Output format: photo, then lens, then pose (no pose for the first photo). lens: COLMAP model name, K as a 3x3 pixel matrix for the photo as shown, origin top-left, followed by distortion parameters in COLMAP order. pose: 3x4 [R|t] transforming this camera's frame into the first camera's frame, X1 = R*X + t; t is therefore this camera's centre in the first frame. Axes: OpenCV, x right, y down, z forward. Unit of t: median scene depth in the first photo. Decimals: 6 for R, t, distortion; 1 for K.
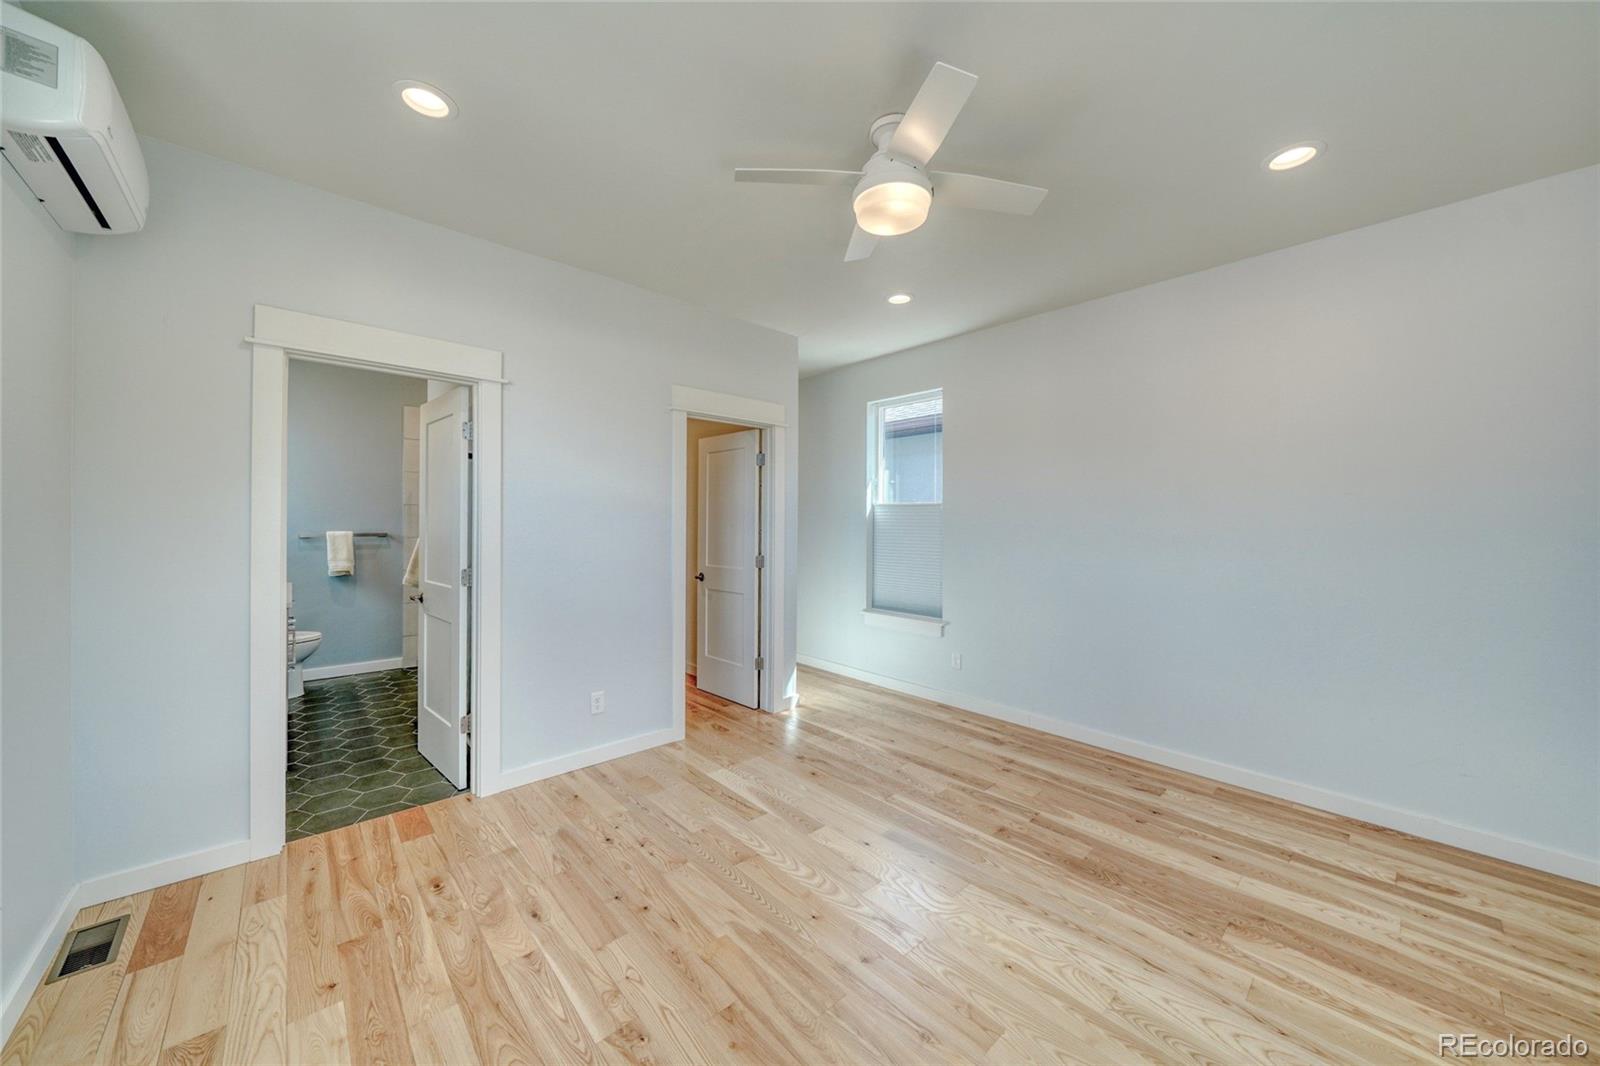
lens RADIAL K [[564.6, 0, 787.0], [0, 564.6, 526.1], [0, 0, 1]] dist [-0.007770, -0.000017]
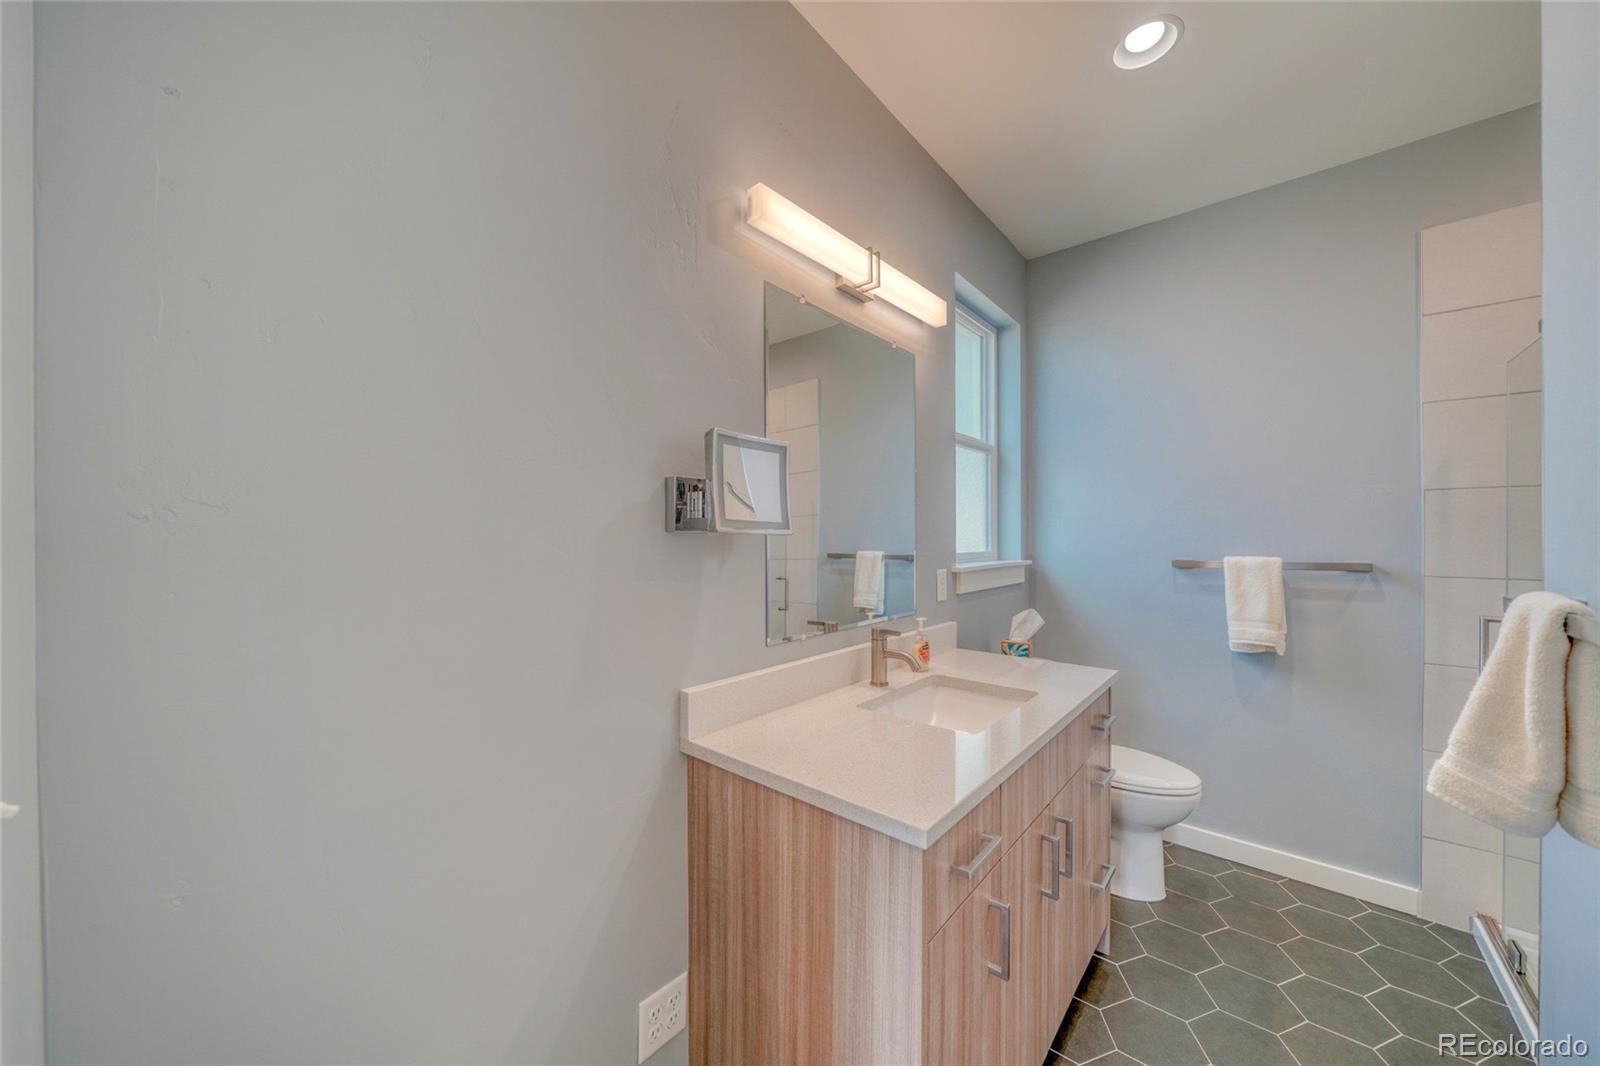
lens RADIAL K [[550.1, 0, 793.6], [0, 550.1, 541.2], [0, 0, 1]] dist [-0.007466, -0.000027]
pose [[0.117945, -0.002022, -0.993018, -0.714289], [-0.000106, 0.999998, -0.002049, -0.005409], [0.993020, 0.000347, 0.117945, 1.039569]]
